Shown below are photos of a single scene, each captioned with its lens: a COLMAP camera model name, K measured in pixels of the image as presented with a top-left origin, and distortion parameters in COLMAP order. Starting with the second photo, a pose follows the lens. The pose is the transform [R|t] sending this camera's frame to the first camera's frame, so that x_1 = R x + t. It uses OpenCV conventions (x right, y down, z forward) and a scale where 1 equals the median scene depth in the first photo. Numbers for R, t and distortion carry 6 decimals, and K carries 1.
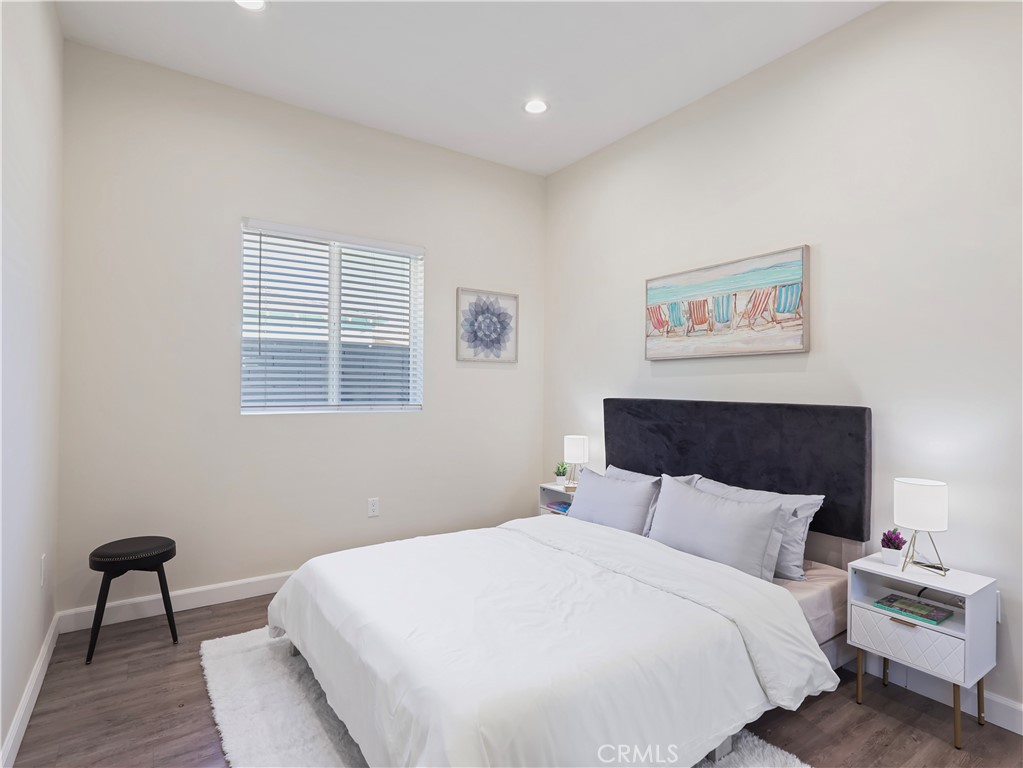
lens RADIAL K [[539.6, 0, 509.2], [0, 539.6, 385.4], [0, 0, 1]] dist [-0.003184, 0.003971]
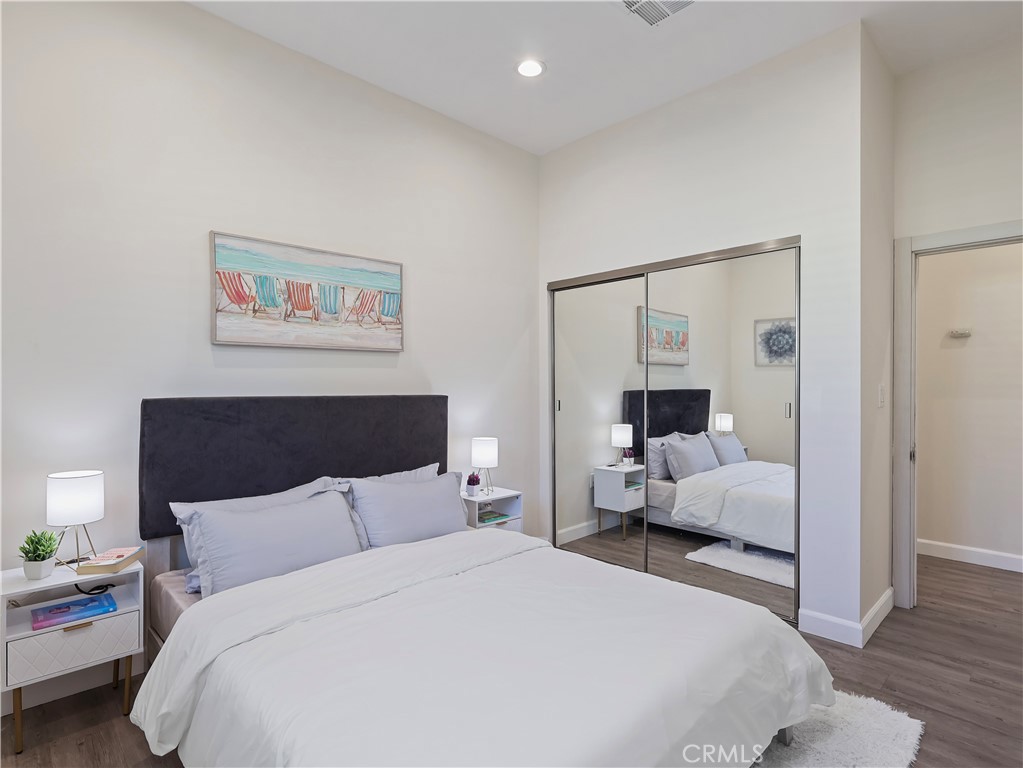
lens RADIAL K [[539.6, 0, 509.4], [0, 539.6, 383.7], [0, 0, 1]] dist [-0.003184, 0.003971]
pose [[-0.170393, -0.017736, 0.985217, -0.610146], [-0.014402, 0.999776, 0.015507, -0.011125], [-0.985271, -0.011547, -0.170610, 0.852515]]
